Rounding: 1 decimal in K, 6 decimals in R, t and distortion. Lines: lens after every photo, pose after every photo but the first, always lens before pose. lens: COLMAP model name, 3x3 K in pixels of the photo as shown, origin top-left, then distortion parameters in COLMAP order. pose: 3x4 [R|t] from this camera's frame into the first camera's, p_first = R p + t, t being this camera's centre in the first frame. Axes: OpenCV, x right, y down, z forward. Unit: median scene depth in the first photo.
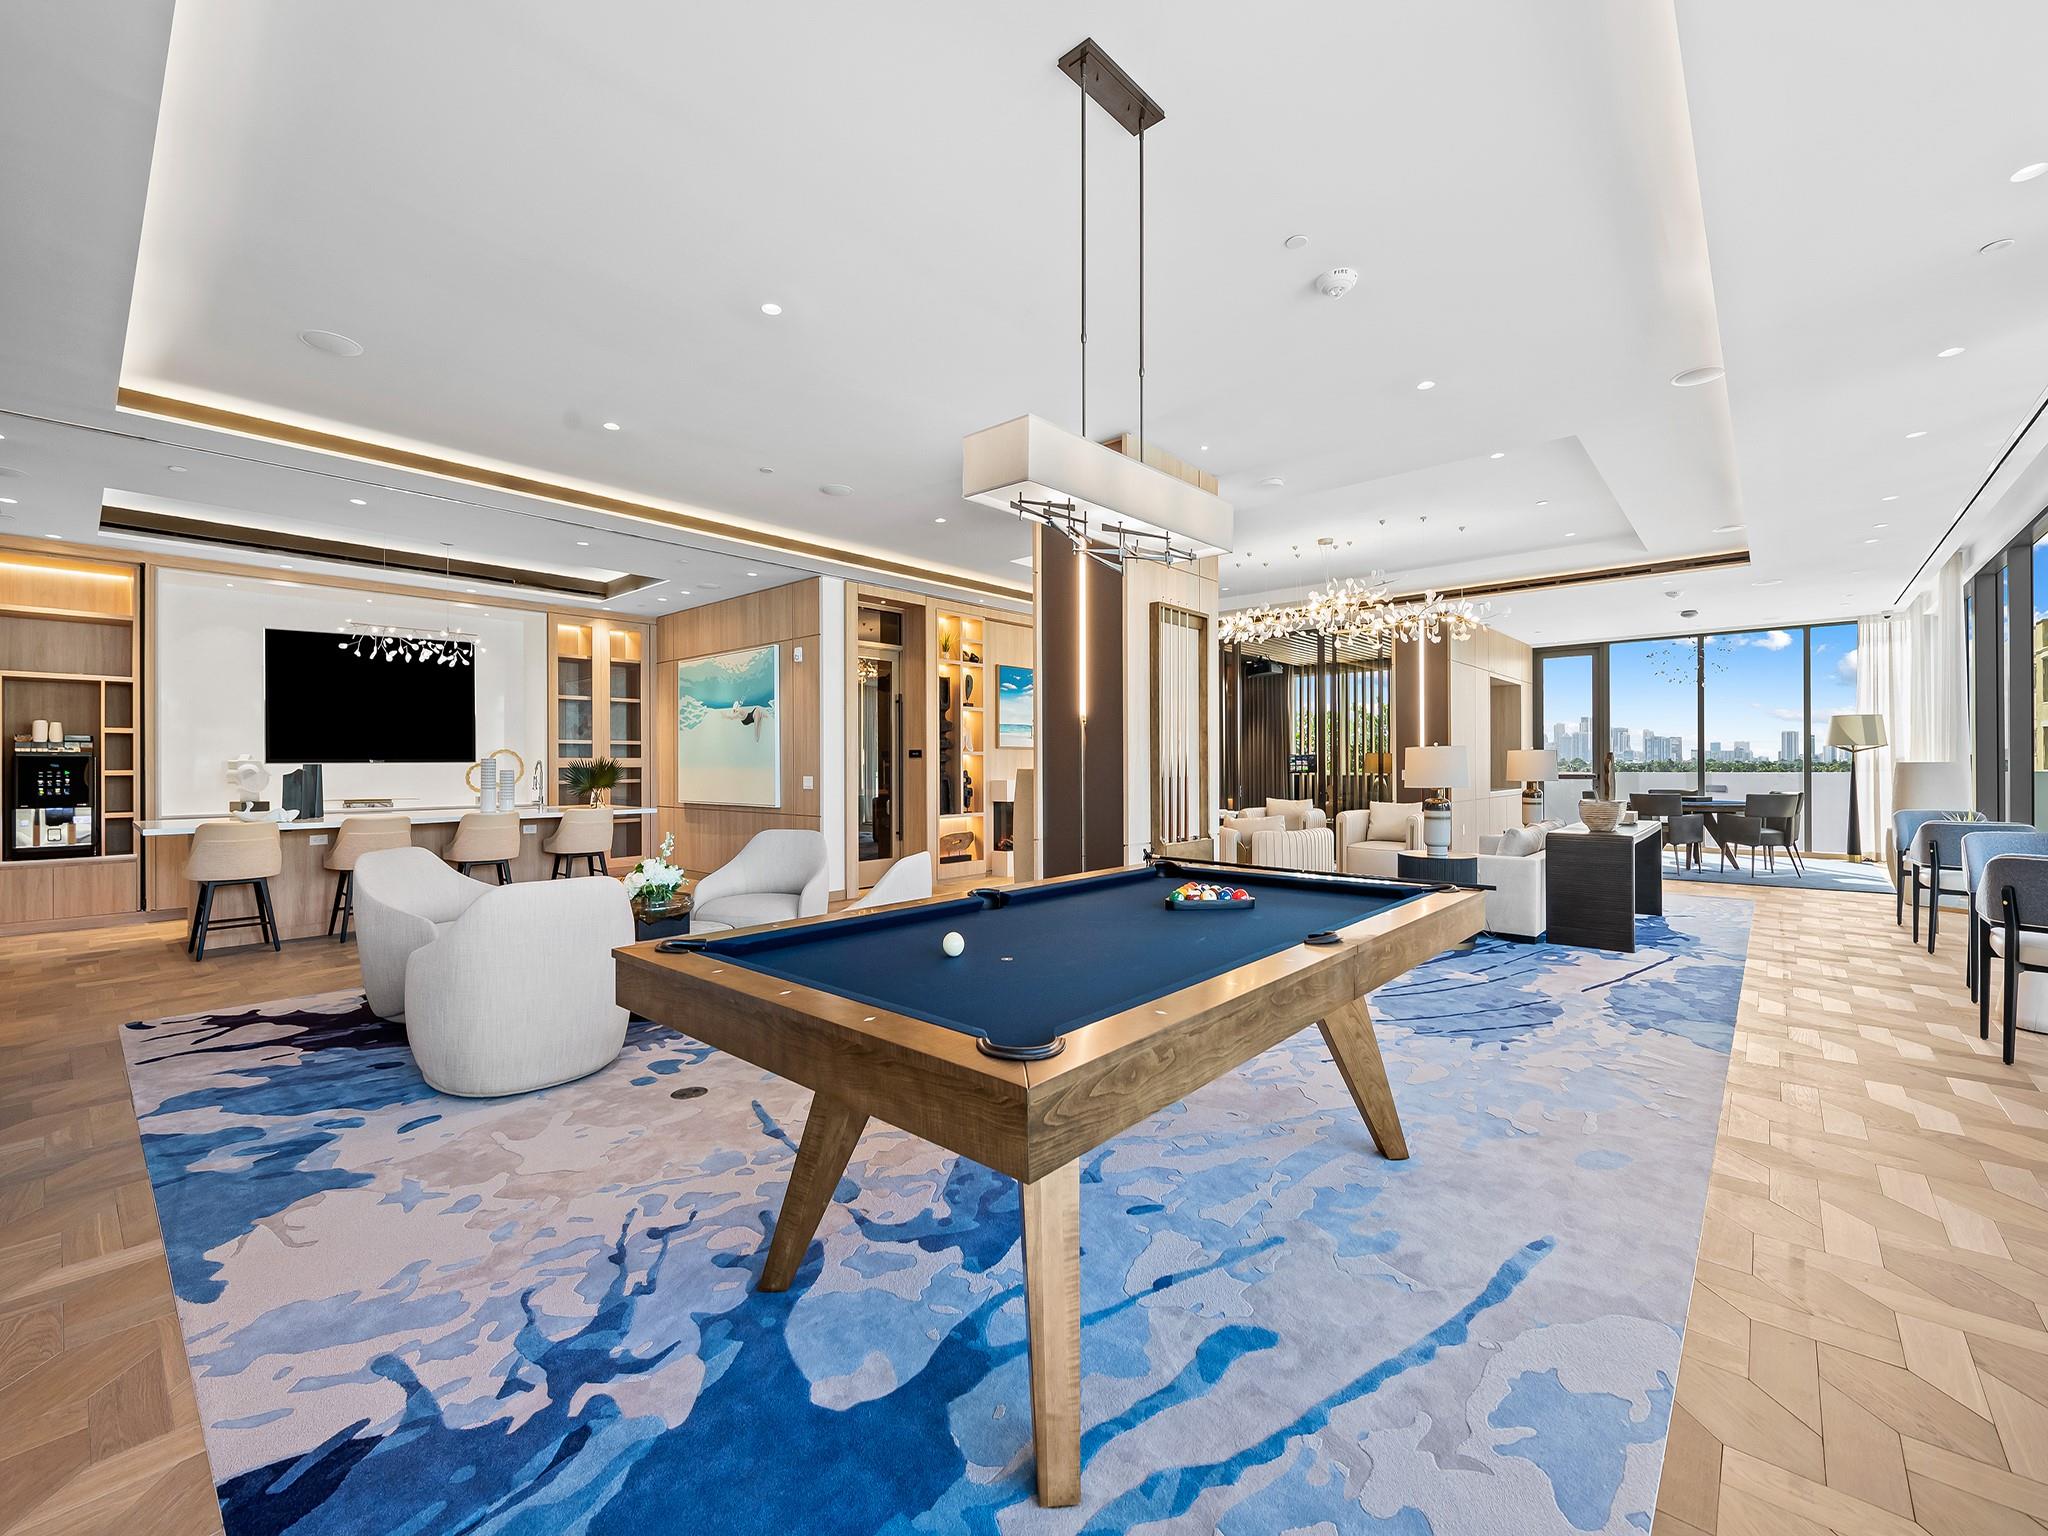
lens RADIAL K [[847.1, 0, 1028.4], [0, 847.1, 766.2], [0, 0, 1]] dist [0.003058, -0.000883]
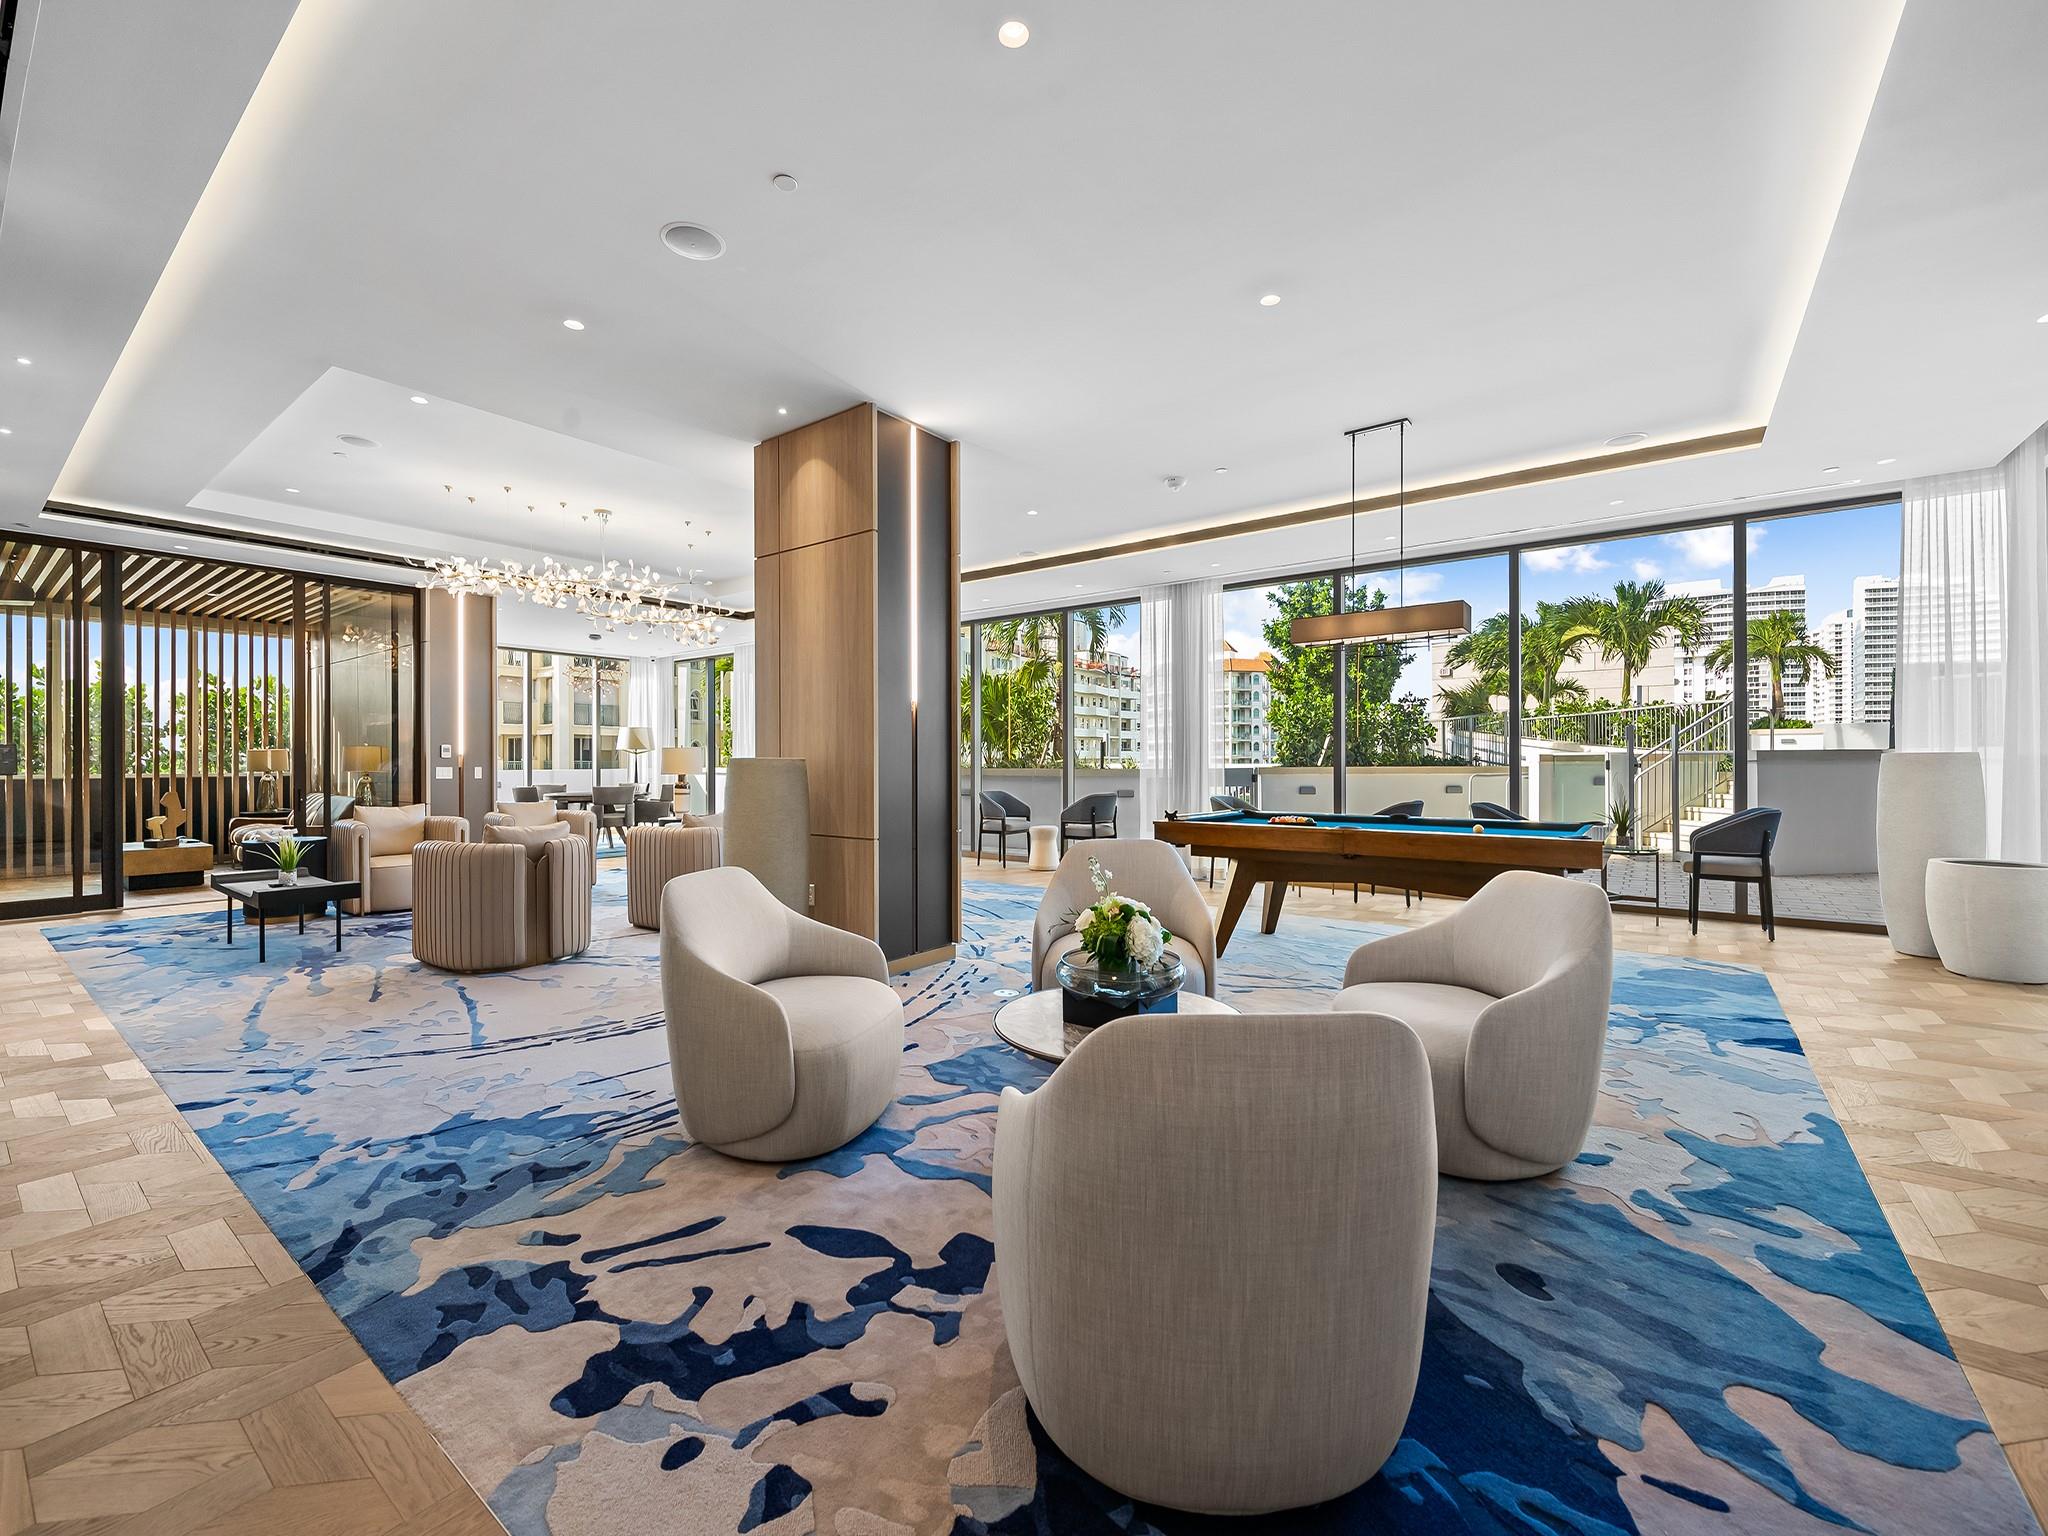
lens RADIAL K [[847.1, 0, 1027.9], [0, 847.1, 761.8], [0, 0, 1]] dist [0.003058, -0.000883]
pose [[-0.083353, 0.004583, 0.996510, -1.617114], [0.008762, 0.999954, -0.003866, 0.021216], [-0.996482, 0.008409, -0.083389, 1.725342]]
